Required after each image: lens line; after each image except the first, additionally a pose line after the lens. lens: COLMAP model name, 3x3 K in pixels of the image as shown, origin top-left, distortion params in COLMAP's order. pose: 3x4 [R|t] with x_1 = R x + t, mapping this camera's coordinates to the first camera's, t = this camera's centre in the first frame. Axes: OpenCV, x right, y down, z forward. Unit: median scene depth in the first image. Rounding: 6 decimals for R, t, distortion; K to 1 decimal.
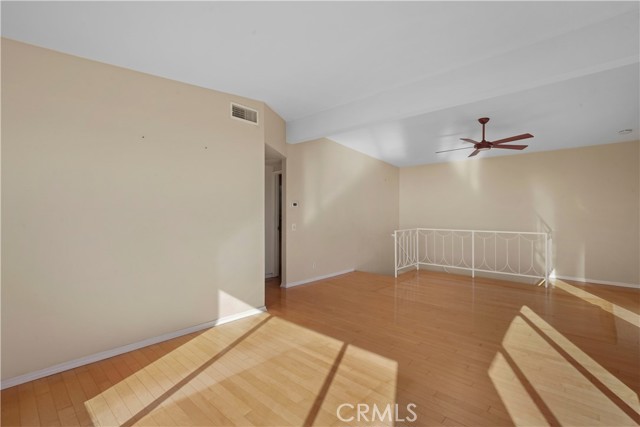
lens RADIAL K [[294.3, 0, 321.4], [0, 294.3, 207.9], [0, 0, 1]] dist [0.002395, 0.001175]
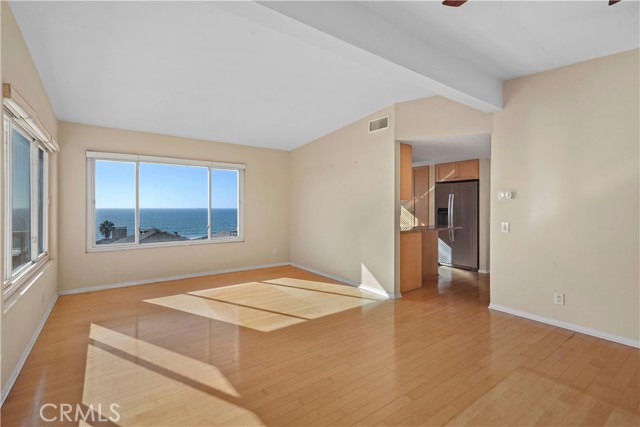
lens RADIAL K [[294.3, 0, 321.4], [0, 294.3, 207.9], [0, 0, 1]] dist [0.002395, 0.001175]
pose [[-0.204231, 0.002085, -0.978921, 1.260622], [0.019258, 0.999813, -0.001888, 0.022443], [0.978733, -0.019237, -0.204233, 1.341431]]
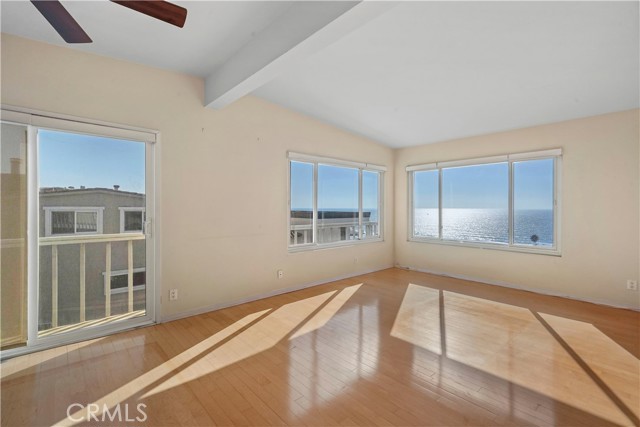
lens RADIAL K [[294.3, 0, 321.4], [0, 294.3, 207.9], [0, 0, 1]] dist [0.002395, 0.001175]
pose [[-0.994077, -0.007084, 0.108443, 0.370651], [-0.009005, 0.999811, -0.017238, 0.038005], [-0.108300, -0.018112, -0.993953, 2.003500]]
